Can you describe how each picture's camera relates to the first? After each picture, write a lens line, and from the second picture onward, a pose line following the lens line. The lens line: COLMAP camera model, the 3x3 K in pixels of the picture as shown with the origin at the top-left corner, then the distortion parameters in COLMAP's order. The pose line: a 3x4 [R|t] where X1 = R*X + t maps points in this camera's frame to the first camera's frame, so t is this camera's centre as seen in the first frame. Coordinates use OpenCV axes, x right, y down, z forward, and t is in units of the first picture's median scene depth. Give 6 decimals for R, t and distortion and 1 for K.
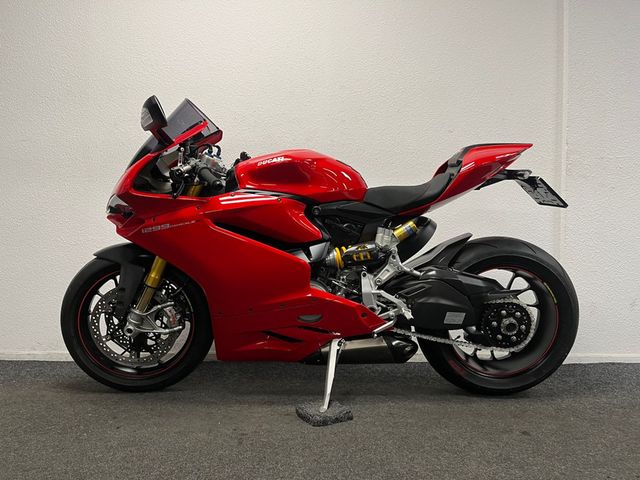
lens RADIAL K [[484.2, 0, 317.4], [0, 484.2, 240.9], [0, 0, 1]] dist [0.071624, -0.006431]
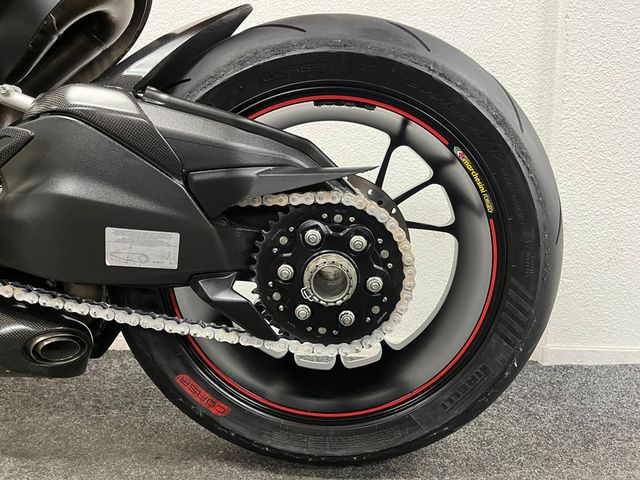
lens RADIAL K [[484.2, 0, 316.8], [0, 484.2, 240.9], [0, 0, 1]] dist [0.071624, -0.006431]
pose [[0.998614, 0.017942, -0.049483, 0.393431], [-0.014604, 0.997645, 0.067016, 0.127087], [0.050569, -0.066200, 0.996524, 0.680446]]
